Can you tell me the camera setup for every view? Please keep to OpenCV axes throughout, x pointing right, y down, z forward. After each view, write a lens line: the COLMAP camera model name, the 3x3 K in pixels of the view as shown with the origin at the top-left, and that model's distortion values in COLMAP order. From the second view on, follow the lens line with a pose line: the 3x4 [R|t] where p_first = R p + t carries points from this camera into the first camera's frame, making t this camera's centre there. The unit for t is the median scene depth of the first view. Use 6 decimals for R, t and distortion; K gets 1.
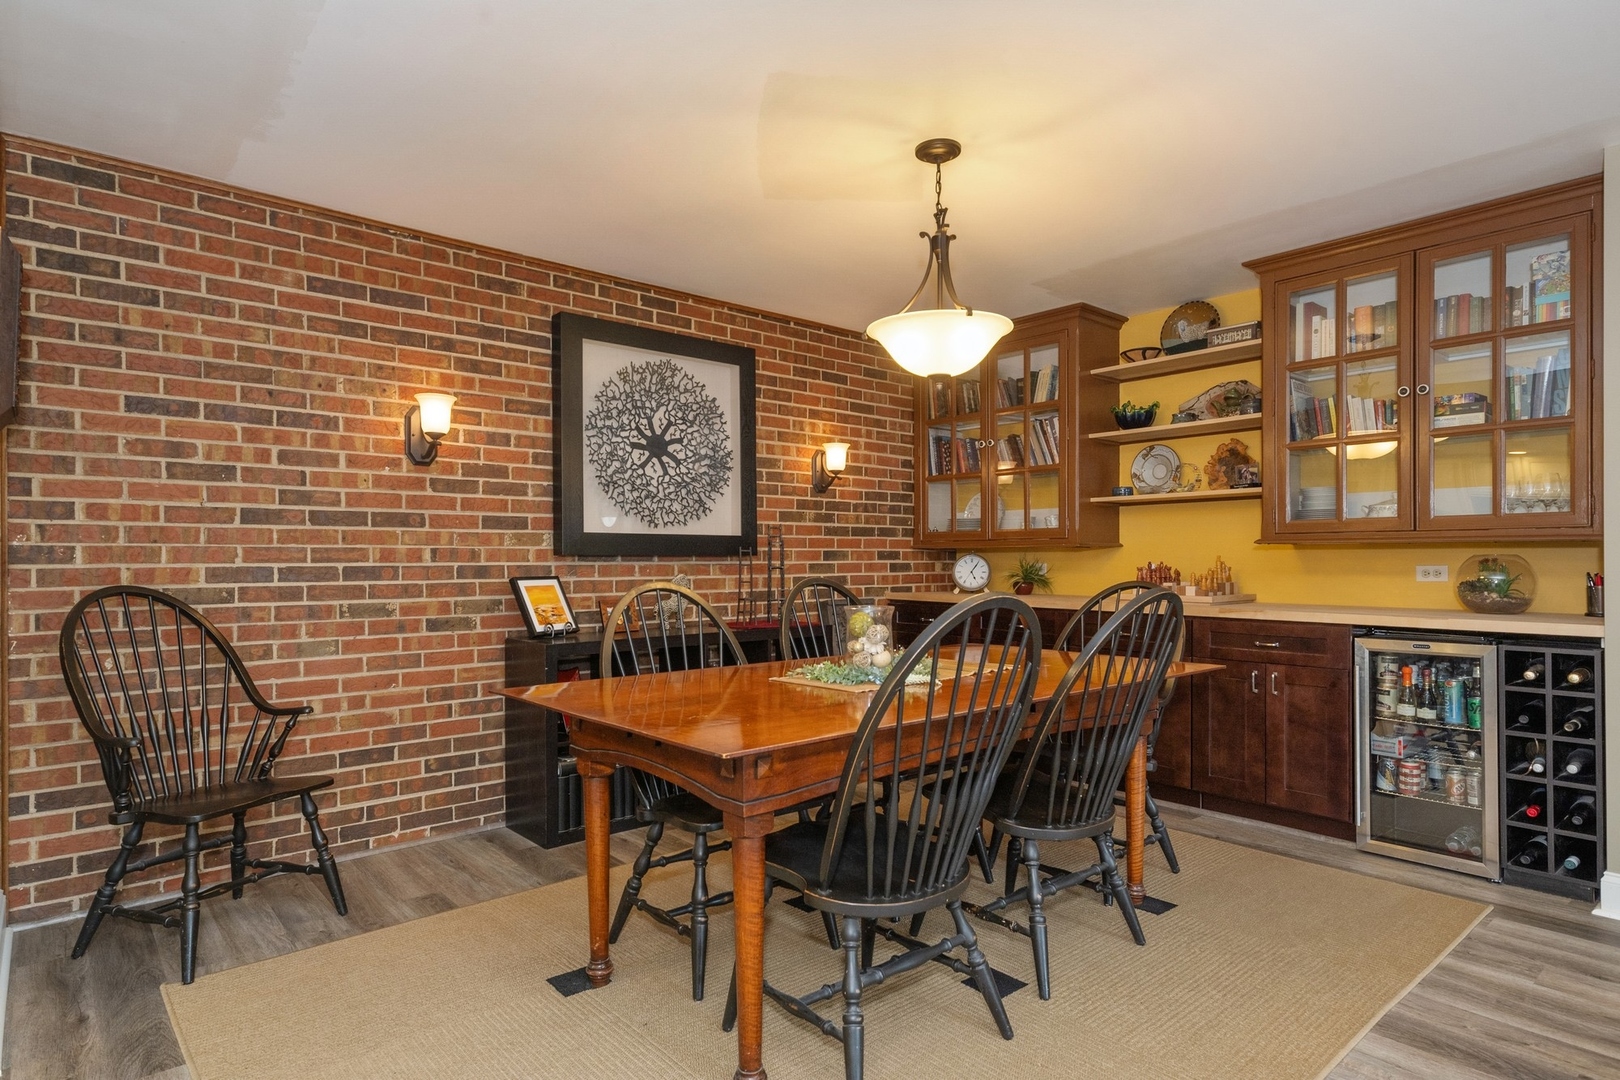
lens RADIAL K [[895.4, 0, 810.0], [0, 895.4, 540.0], [0, 0, 1]] dist [0.002006, 0.000298]
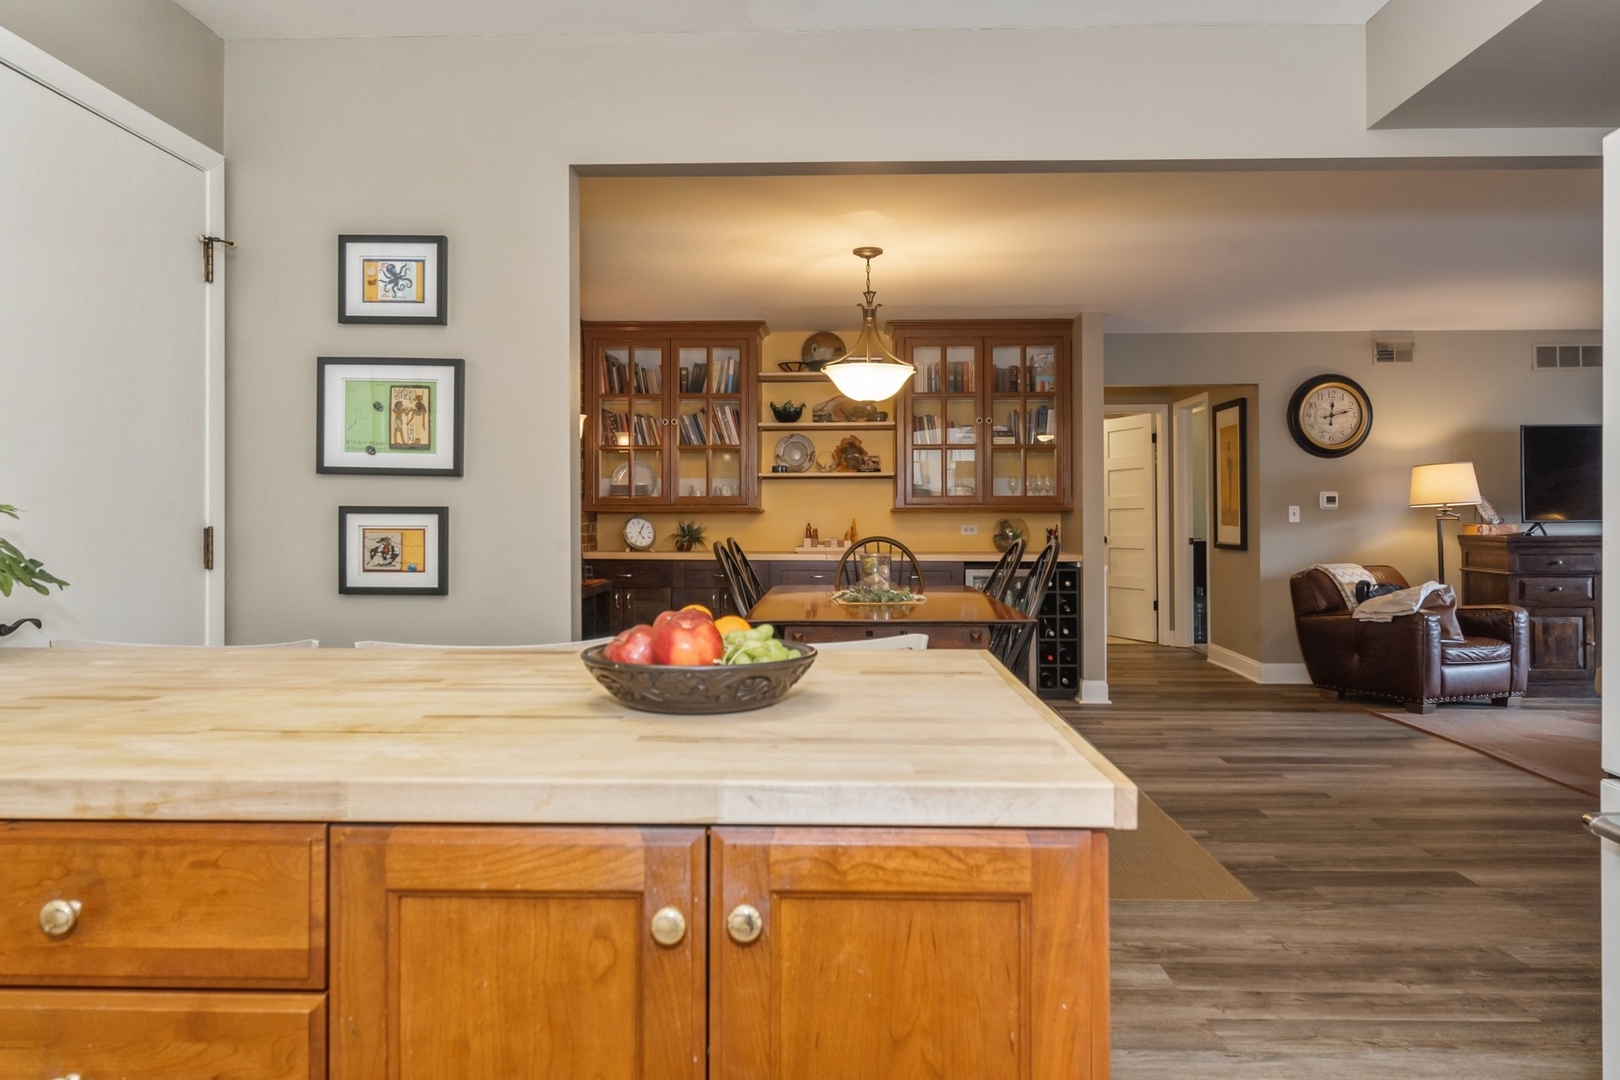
lens RADIAL K [[1073.4, 0, 809.7], [0, 1073.4, 498.1], [0, 0, 1]] dist [-0.000382, -0.000011]
pose [[0.675629, 0.011123, 0.737158, -0.823248], [-0.015743, 0.999876, -0.000657, -0.012481], [-0.737074, -0.011161, 0.675720, -0.092996]]
